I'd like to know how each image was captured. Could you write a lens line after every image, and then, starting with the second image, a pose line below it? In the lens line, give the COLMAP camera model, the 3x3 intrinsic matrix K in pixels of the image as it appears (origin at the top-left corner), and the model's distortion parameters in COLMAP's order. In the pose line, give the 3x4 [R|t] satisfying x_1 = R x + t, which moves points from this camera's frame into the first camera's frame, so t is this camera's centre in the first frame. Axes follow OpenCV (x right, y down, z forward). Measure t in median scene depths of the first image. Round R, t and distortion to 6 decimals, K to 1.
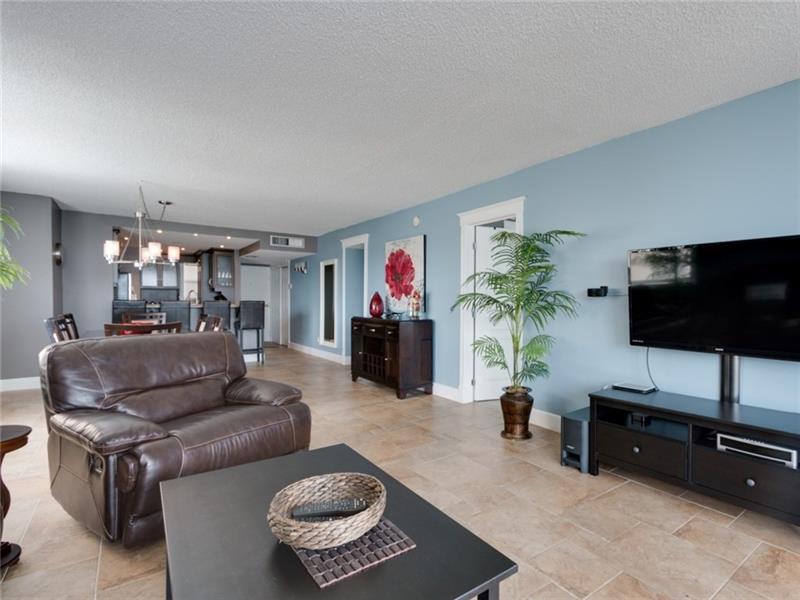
lens RADIAL K [[385.9, 0, 400.0], [0, 385.9, 300.0], [0, 0, 1]] dist [0.003105, 0.000409]
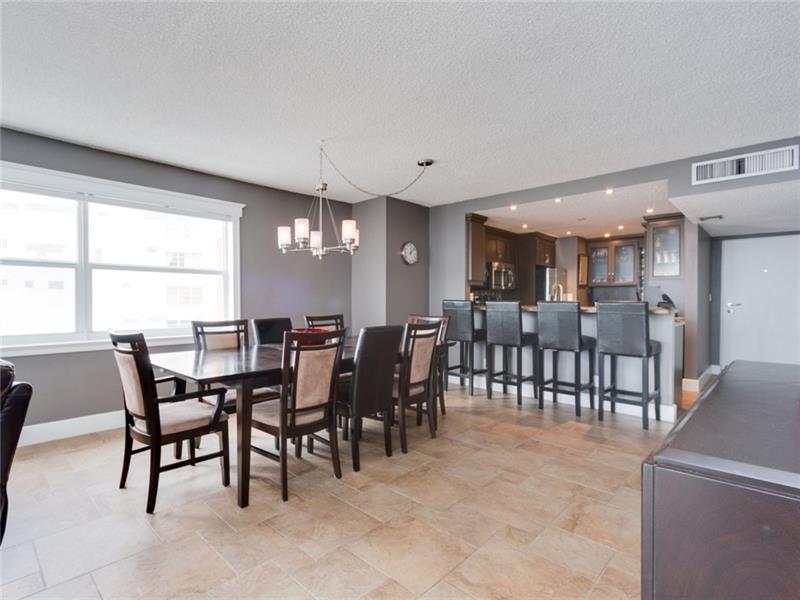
lens RADIAL K [[405.2, 0, 358.0], [0, 405.2, 304.3], [0, 0, 1]] dist [0.004571, 0.000928]
pose [[0.208363, 0.007966, -0.978019, 0.068720], [-0.005153, 0.999962, 0.007047, 0.003271], [0.978038, 0.003571, 0.208397, 0.494487]]
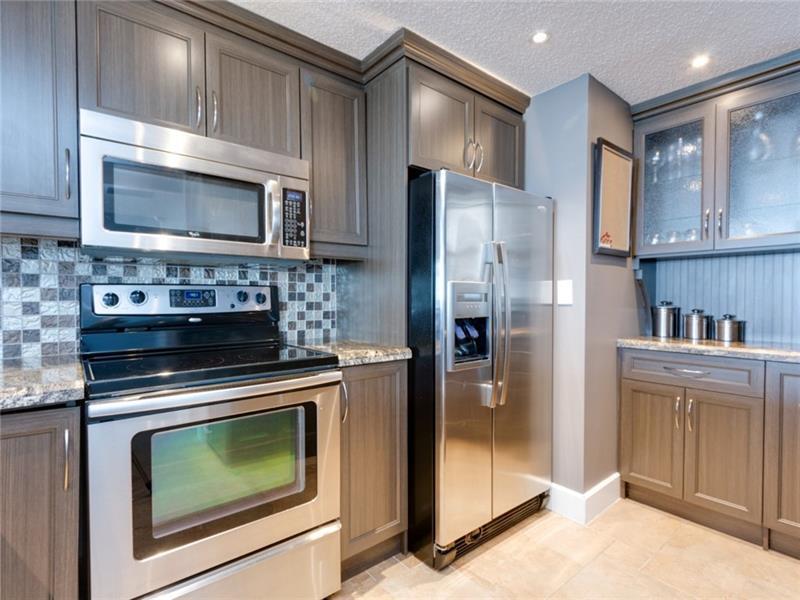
lens RADIAL K [[409.6, 0, 400.0], [0, 409.6, 300.0], [0, 0, 1]] dist [0.004843, 0.000826]
pose [[0.127894, 0.006522, -0.991766, -0.560330], [-0.009412, 0.999941, 0.005362, -0.004712], [0.991743, 0.008648, 0.127948, 1.093717]]
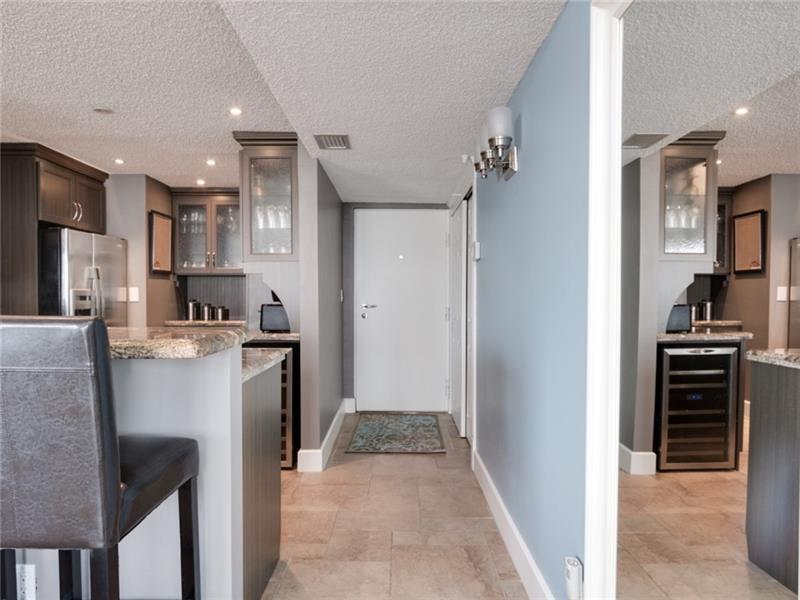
lens RADIAL K [[509.2, 0, 400.1], [0, 509.2, 315.2], [0, 0, 1]] dist [-0.003393, -0.002140]
pose [[0.849502, 0.017550, -0.527293, -0.193475], [-0.002791, 0.999582, 0.028772, -0.002994], [0.527578, -0.022970, 0.849196, 0.867858]]
